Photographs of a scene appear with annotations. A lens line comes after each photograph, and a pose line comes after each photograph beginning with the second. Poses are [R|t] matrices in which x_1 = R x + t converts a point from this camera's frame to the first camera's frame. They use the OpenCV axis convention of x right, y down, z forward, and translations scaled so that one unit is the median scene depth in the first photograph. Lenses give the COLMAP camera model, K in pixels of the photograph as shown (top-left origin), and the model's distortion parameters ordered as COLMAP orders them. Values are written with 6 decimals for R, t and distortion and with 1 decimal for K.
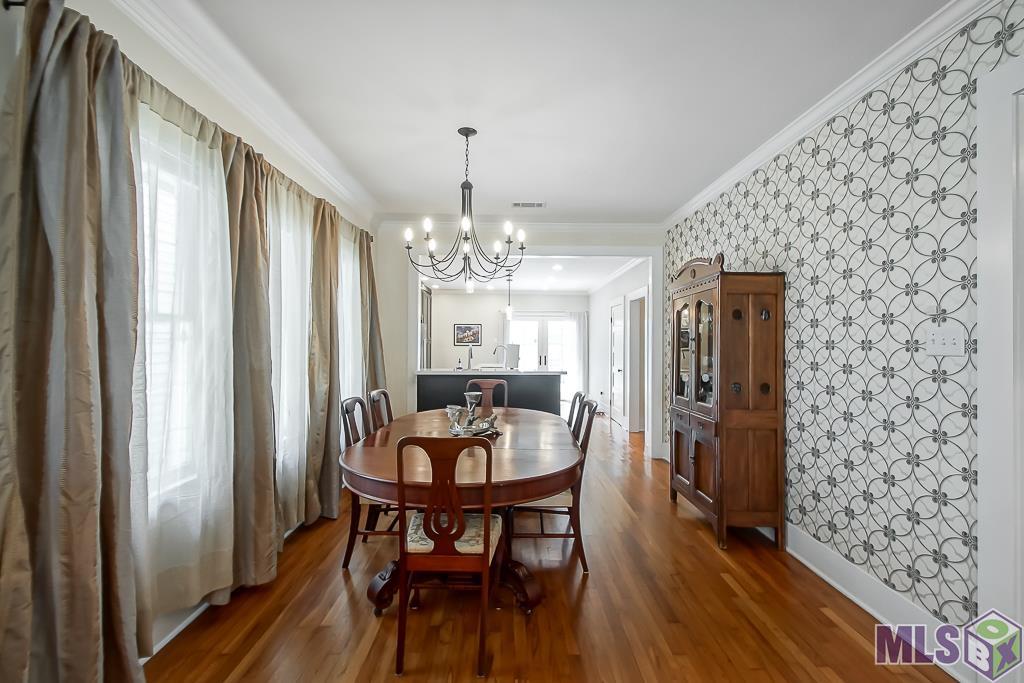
lens RADIAL K [[447.4, 0, 512.3], [0, 447.4, 340.0], [0, 0, 1]] dist [-0.000022, -0.003706]
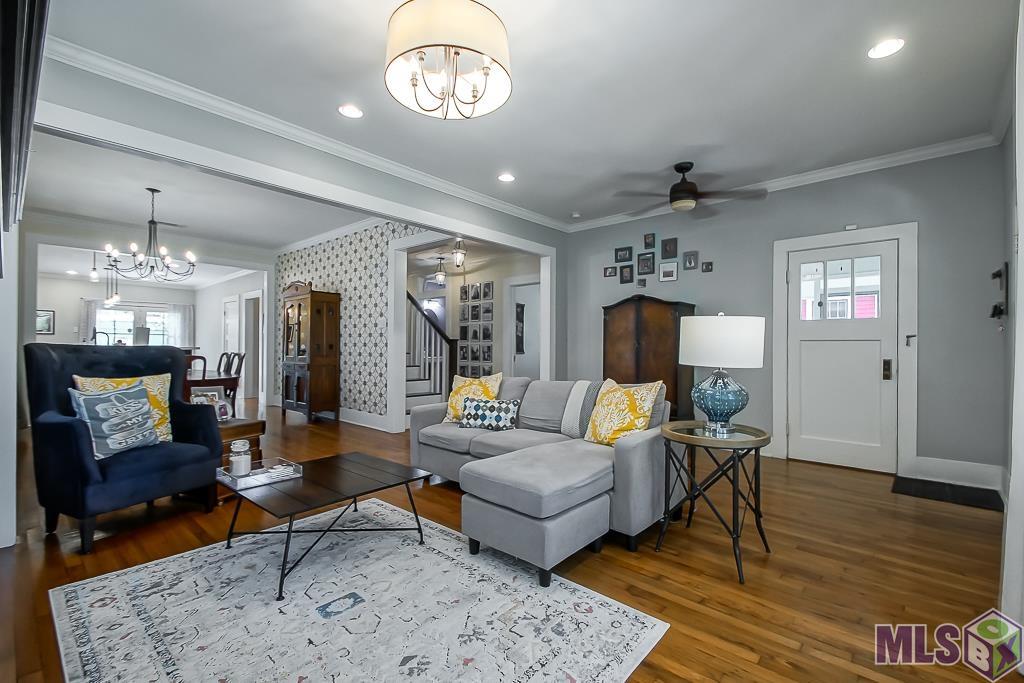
lens RADIAL K [[447.4, 0, 511.0], [0, 447.4, 343.2], [0, 0, 1]] dist [-0.000022, -0.003706]
pose [[0.669145, 0.003512, 0.743123, -0.428201], [-0.005813, 0.999983, 0.000508, 0.080678], [-0.743109, -0.004660, 0.669154, -1.022750]]
